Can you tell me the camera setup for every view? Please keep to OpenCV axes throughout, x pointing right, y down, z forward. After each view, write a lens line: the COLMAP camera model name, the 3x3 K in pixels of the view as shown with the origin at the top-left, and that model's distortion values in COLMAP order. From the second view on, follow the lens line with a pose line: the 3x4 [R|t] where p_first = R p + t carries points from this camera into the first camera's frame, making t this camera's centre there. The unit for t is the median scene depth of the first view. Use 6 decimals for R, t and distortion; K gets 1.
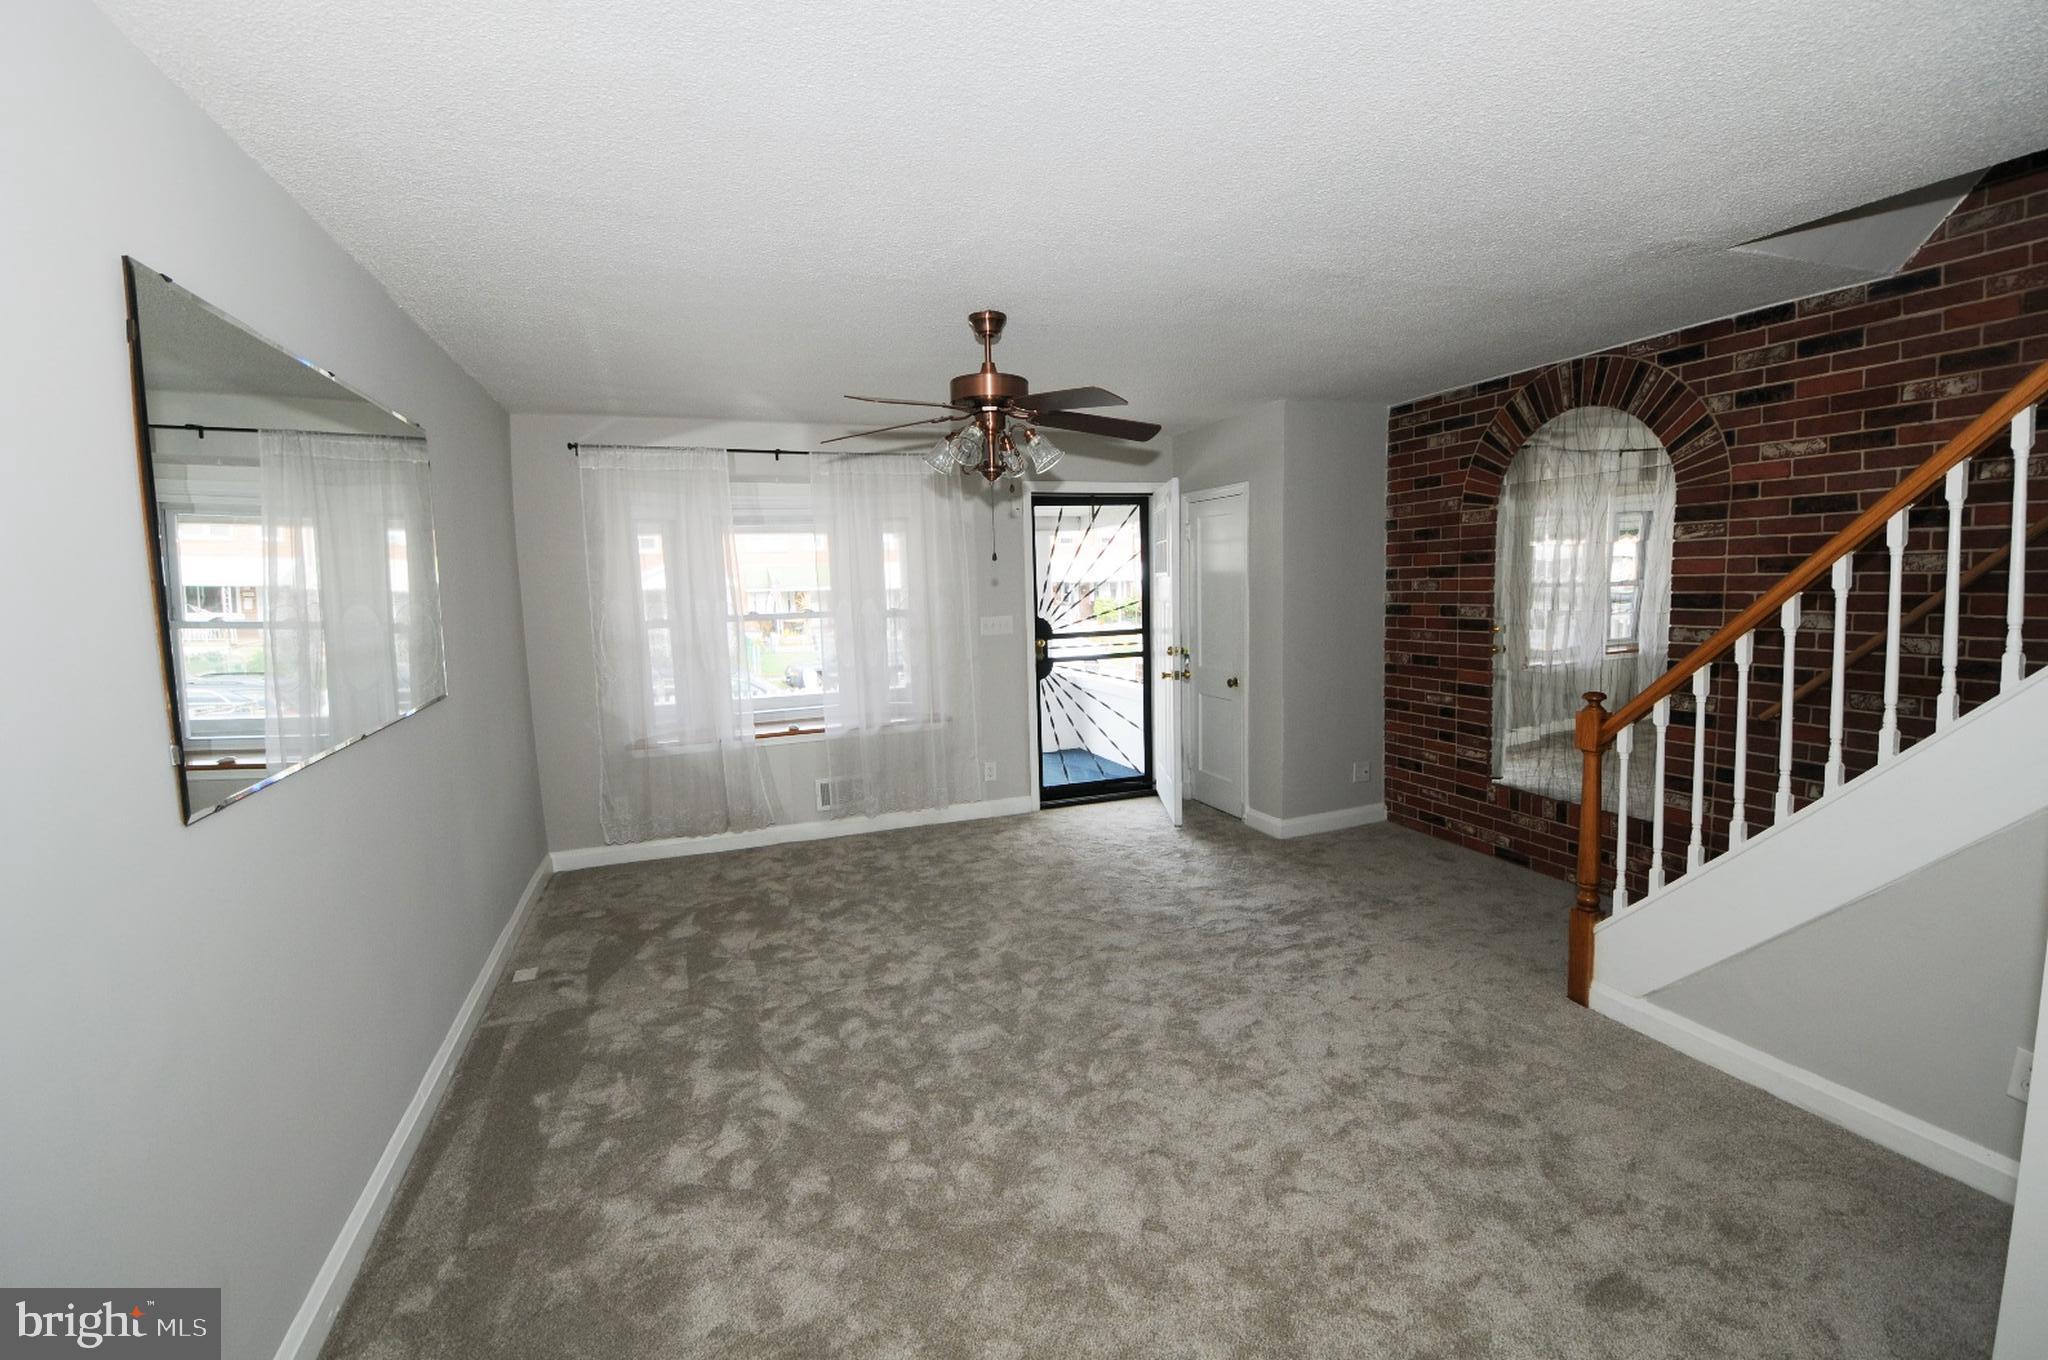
lens RADIAL K [[903.0, 0, 1029.1], [0, 903.0, 683.1], [0, 0, 1]] dist [0.003622, -0.016421]
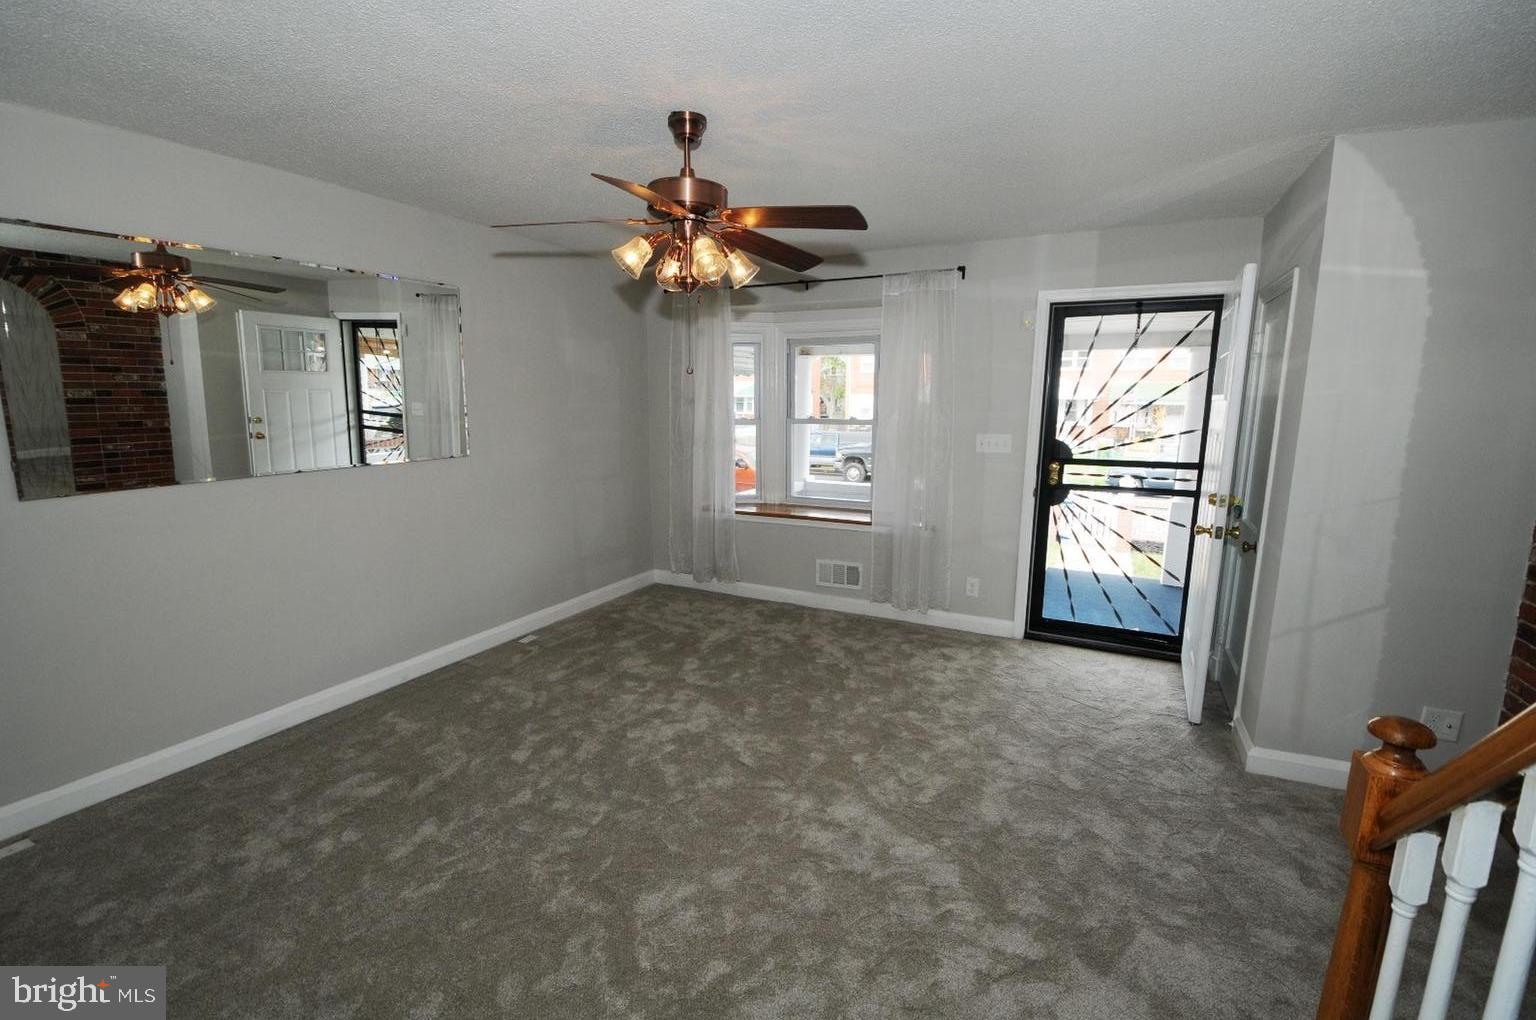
lens RADIAL K [[677.2, 0, 771.8], [0, 677.2, 512.3], [0, 0, 1]] dist [0.003622, -0.016421]
pose [[0.681897, 0.157744, -0.714236, 0.360836], [-0.113649, 0.987459, 0.109585, -0.046397], [0.722565, 0.006446, 0.691273, 0.339893]]
